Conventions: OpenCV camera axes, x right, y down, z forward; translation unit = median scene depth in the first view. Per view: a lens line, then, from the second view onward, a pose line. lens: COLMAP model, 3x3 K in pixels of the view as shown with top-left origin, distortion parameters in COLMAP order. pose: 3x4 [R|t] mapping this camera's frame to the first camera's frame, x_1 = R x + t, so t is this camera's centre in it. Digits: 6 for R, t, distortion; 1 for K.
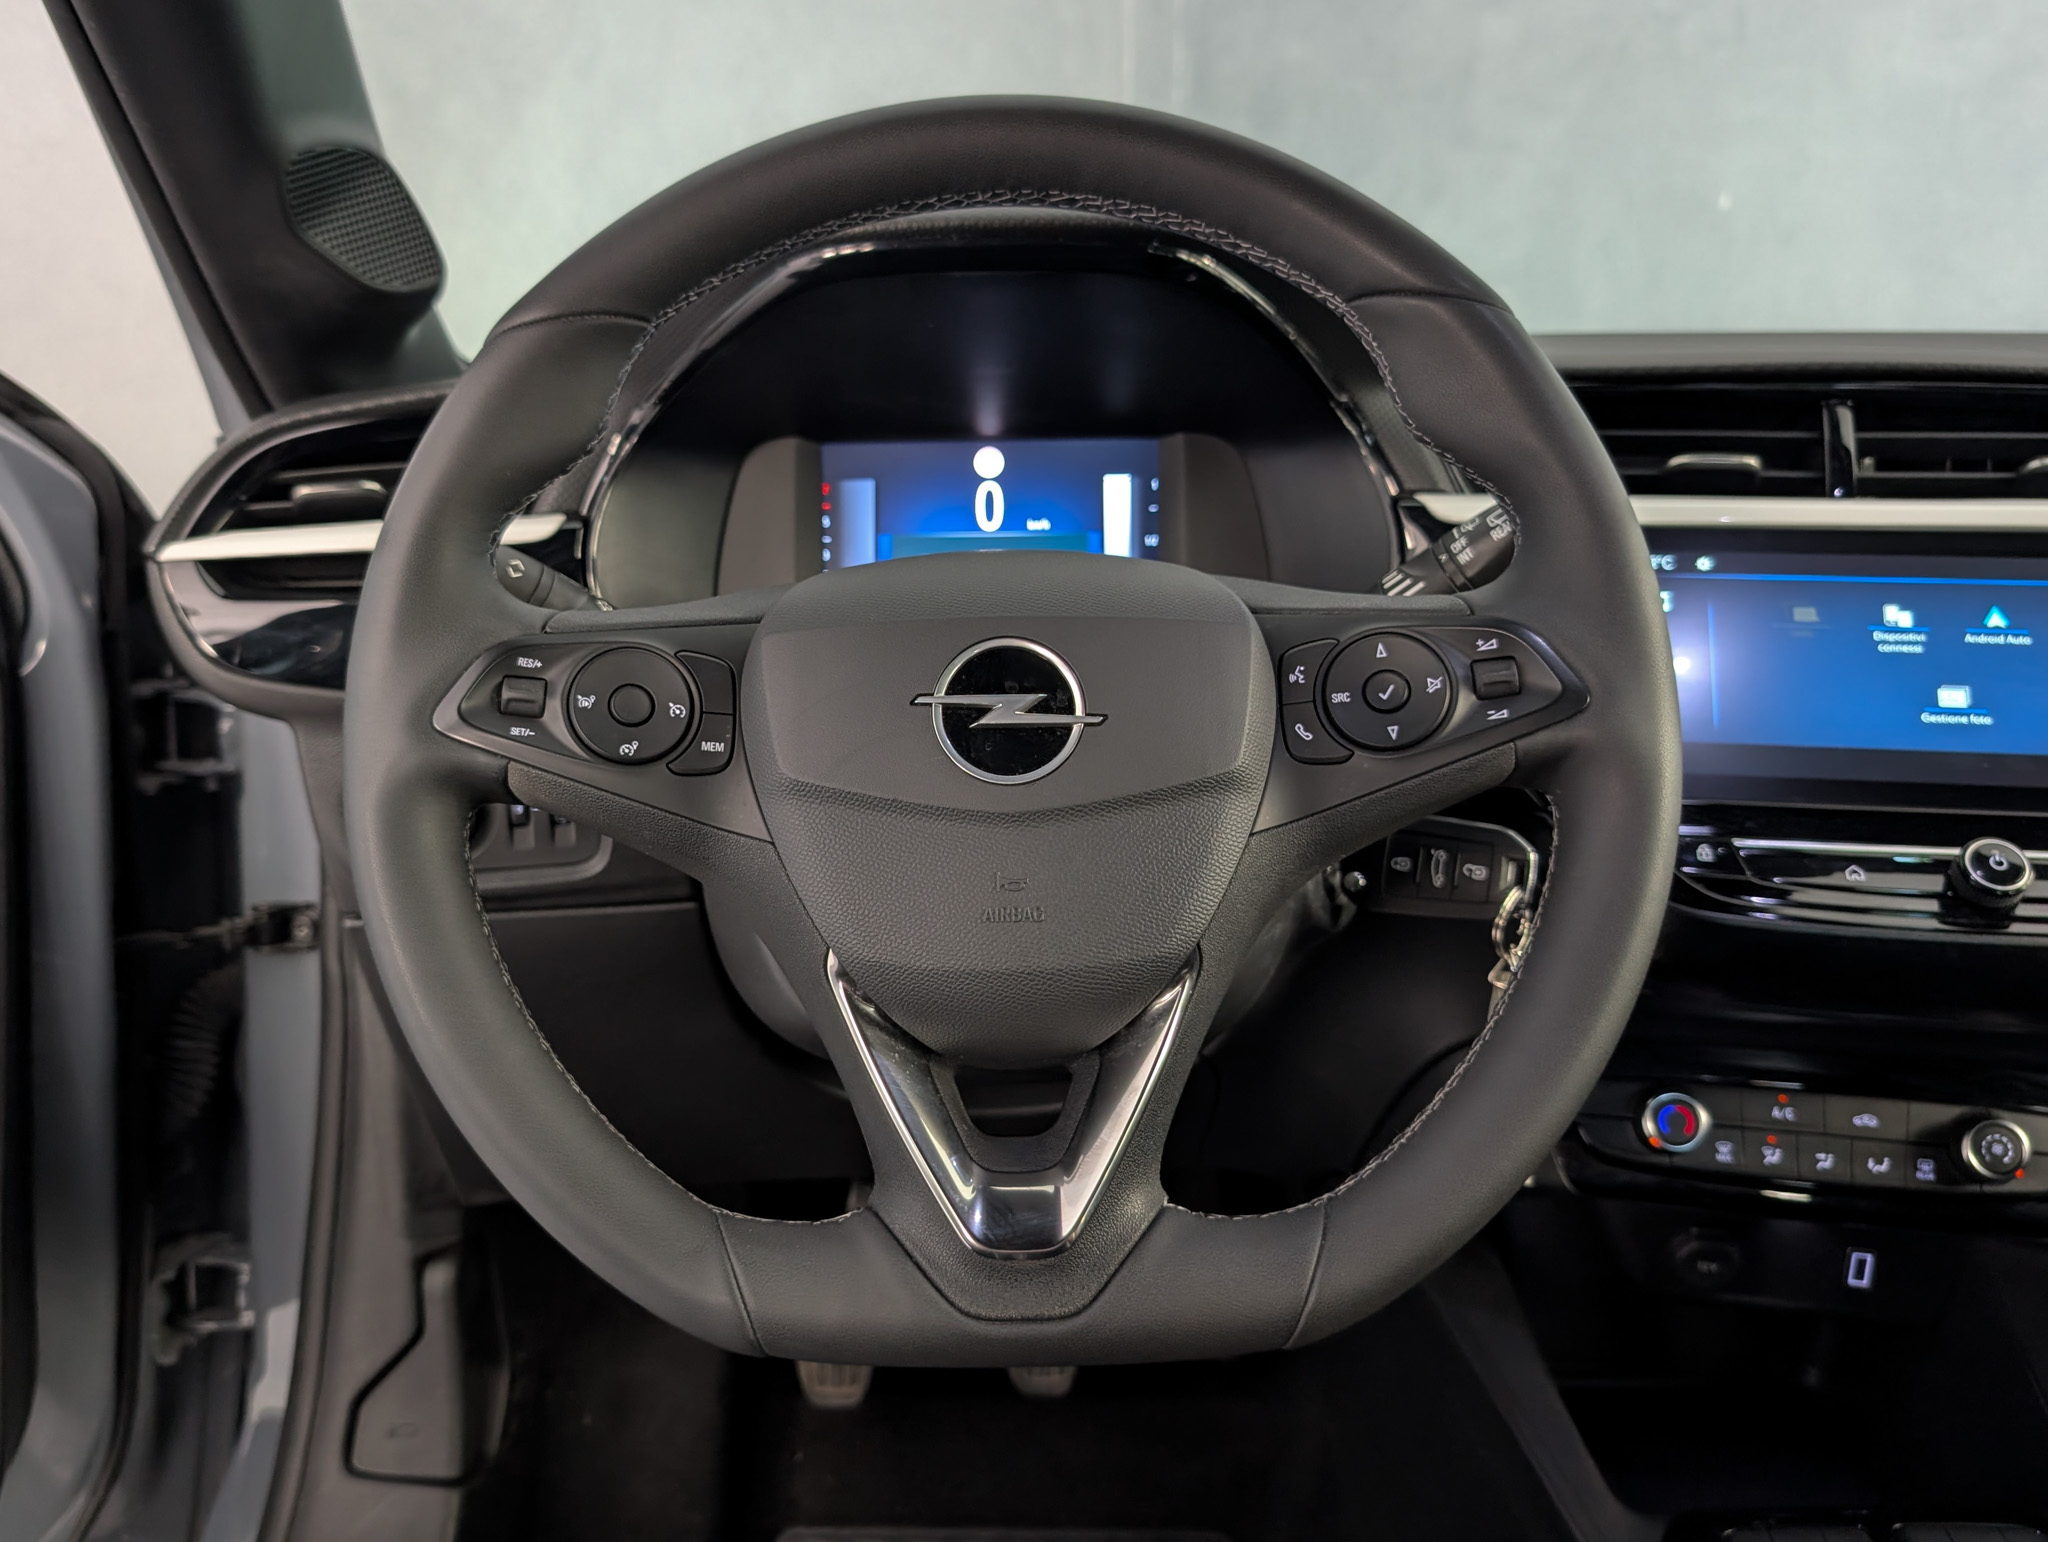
lens RADIAL K [[1691.3, 0, 970.3], [0, 1691.3, 710.2], [0, 0, 1]] dist [0.000376, -0.005781]
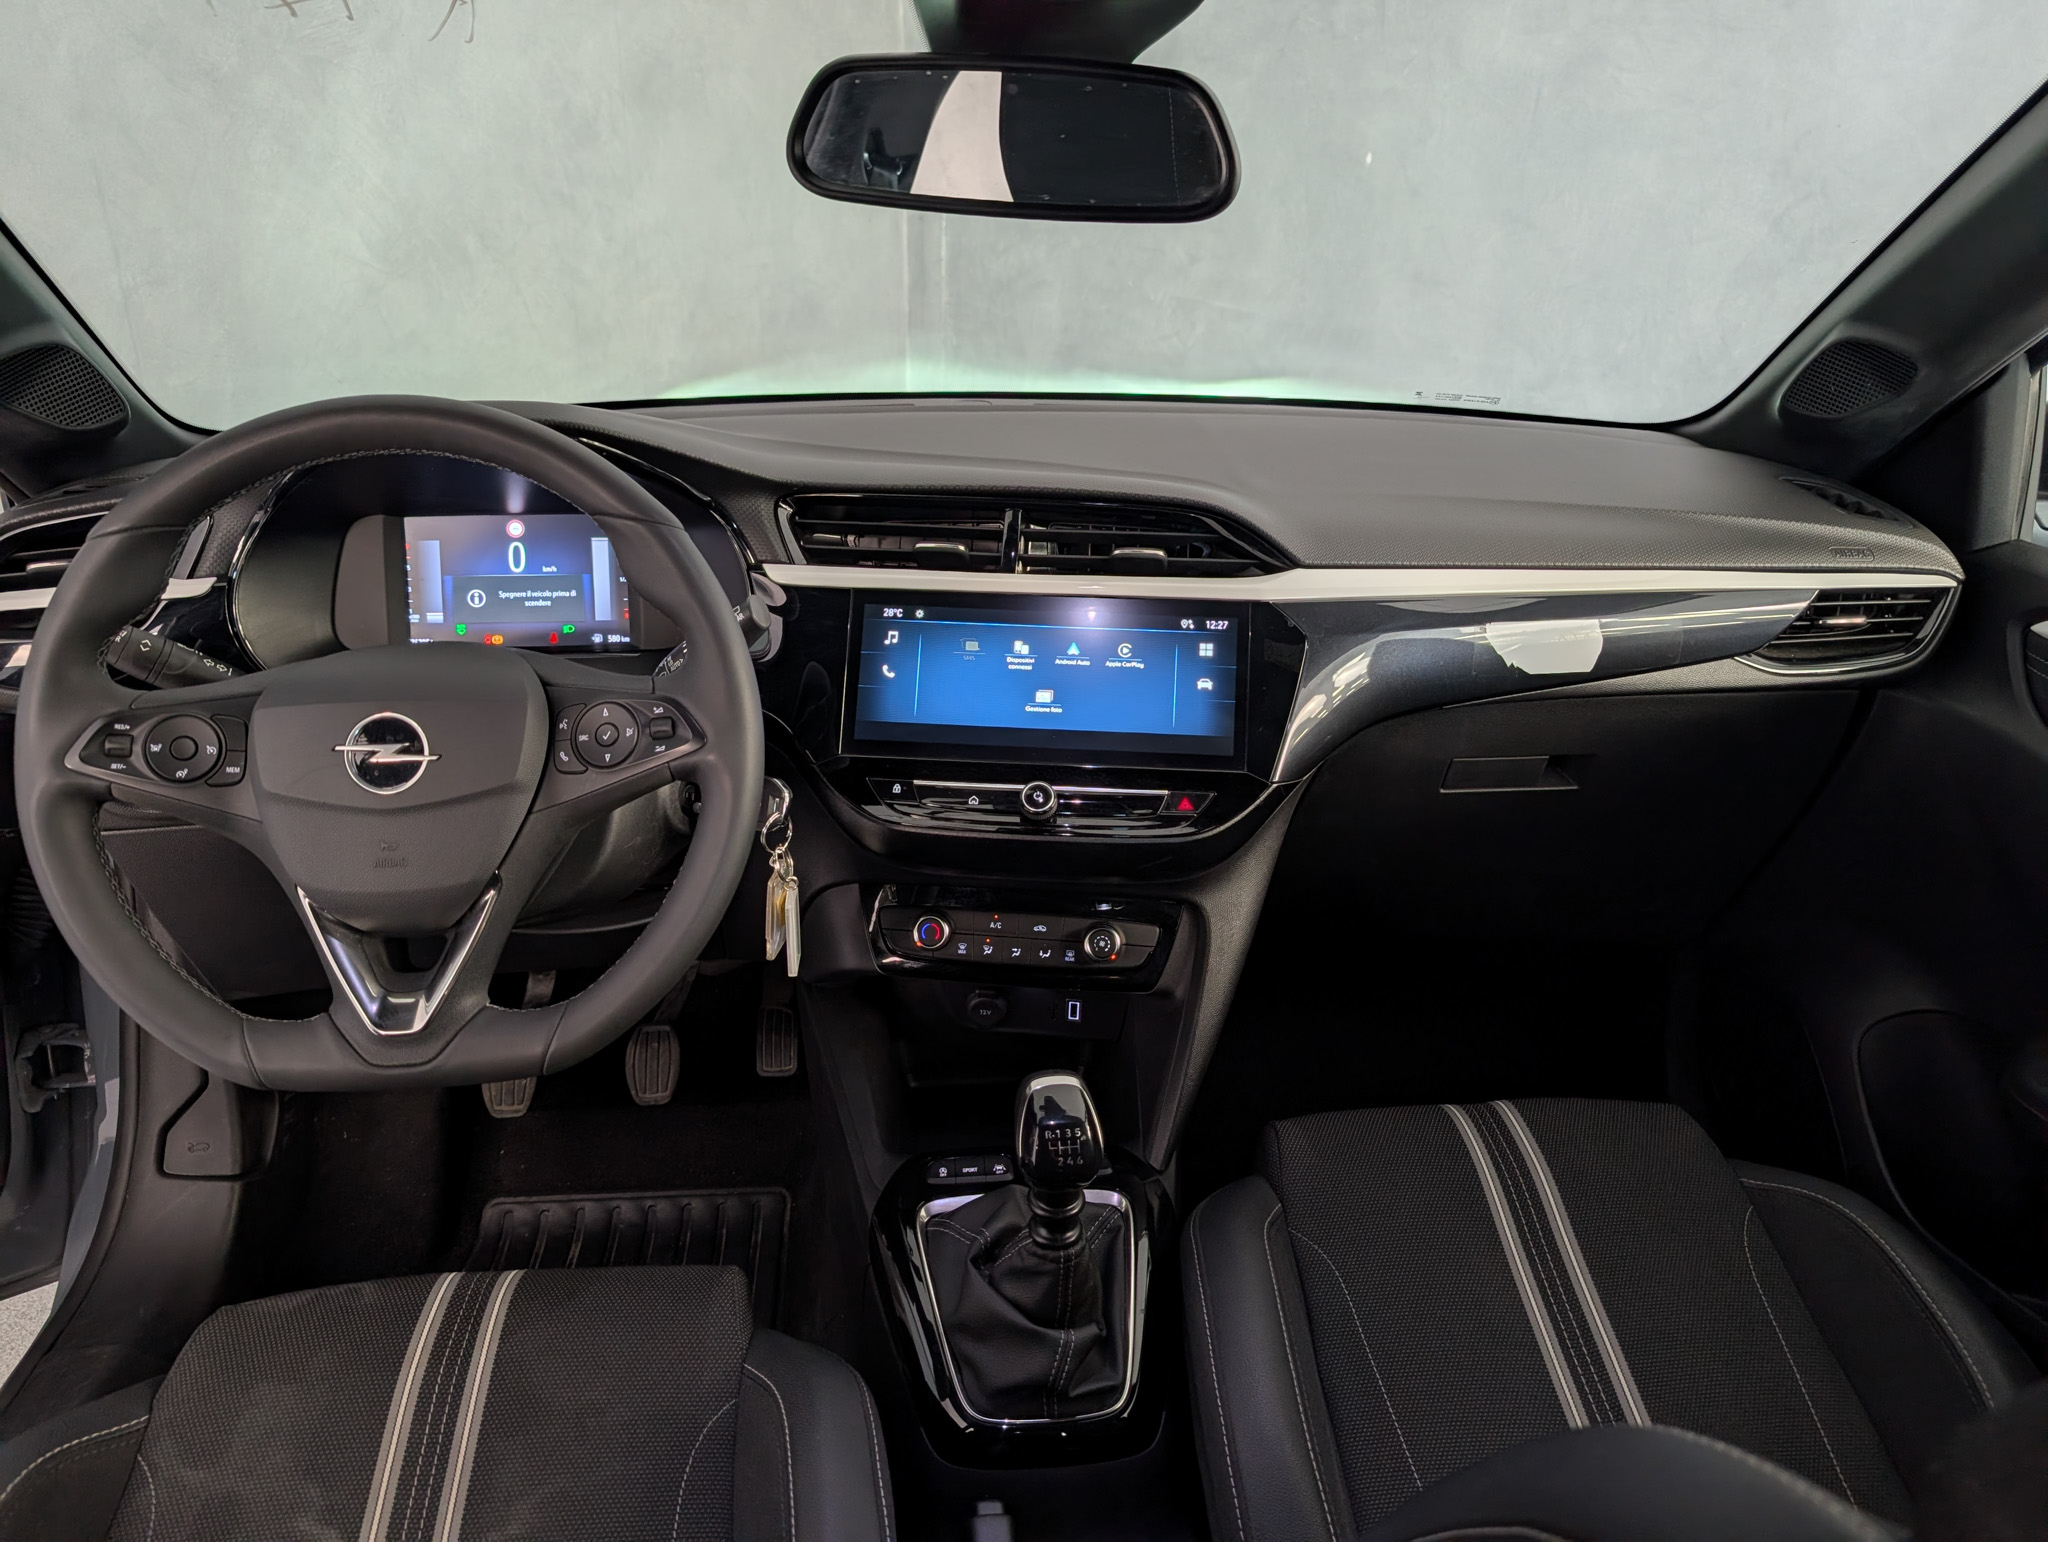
lens RADIAL K [[1471.0, 0, 1024.0], [0, 1471.0, 771.0], [0, 0, 1]] dist [0.011067, -0.002949]
pose [[0.993255, -0.018459, 0.114475, 0.378937], [0.000362, 0.987736, 0.156134, -0.166221], [-0.115953, -0.155040, 0.981080, -0.493655]]
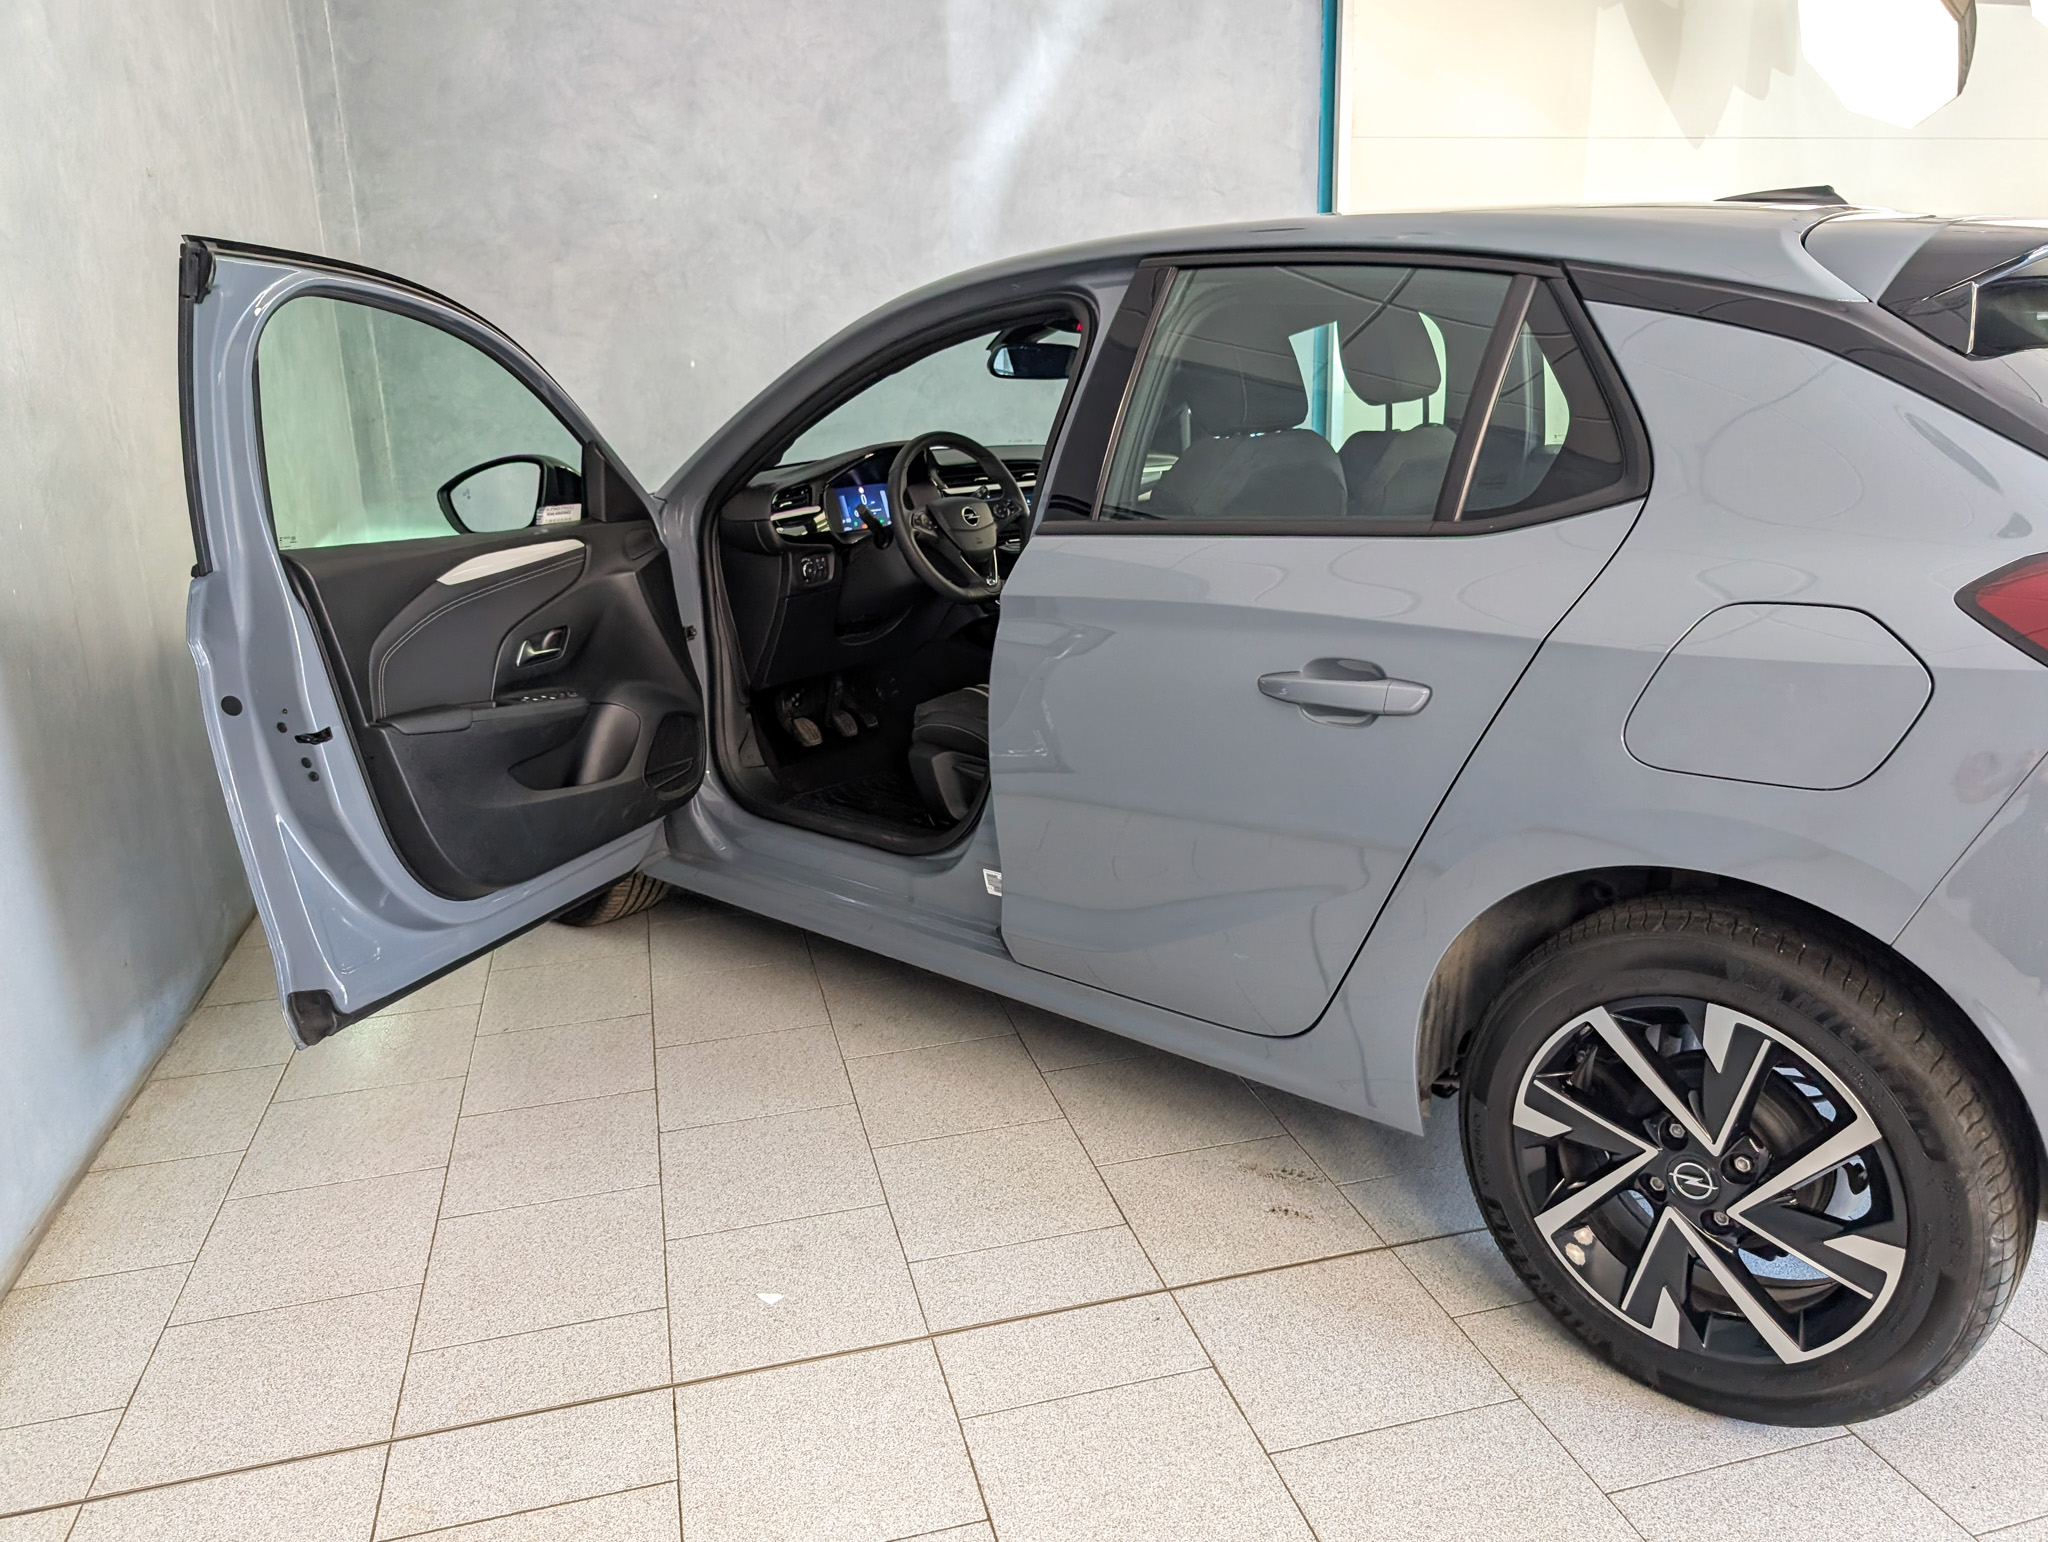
lens RADIAL K [[1400.5, 0, 1024.0], [0, 1400.5, 771.0], [0, 0, 1]] dist [0.053529, -0.000124]
pose [[0.677810, -0.212961, 0.703720, -3.142939], [0.187350, 0.975565, 0.114775, 0.305675], [-0.710967, 0.054046, 0.701146, -2.455441]]
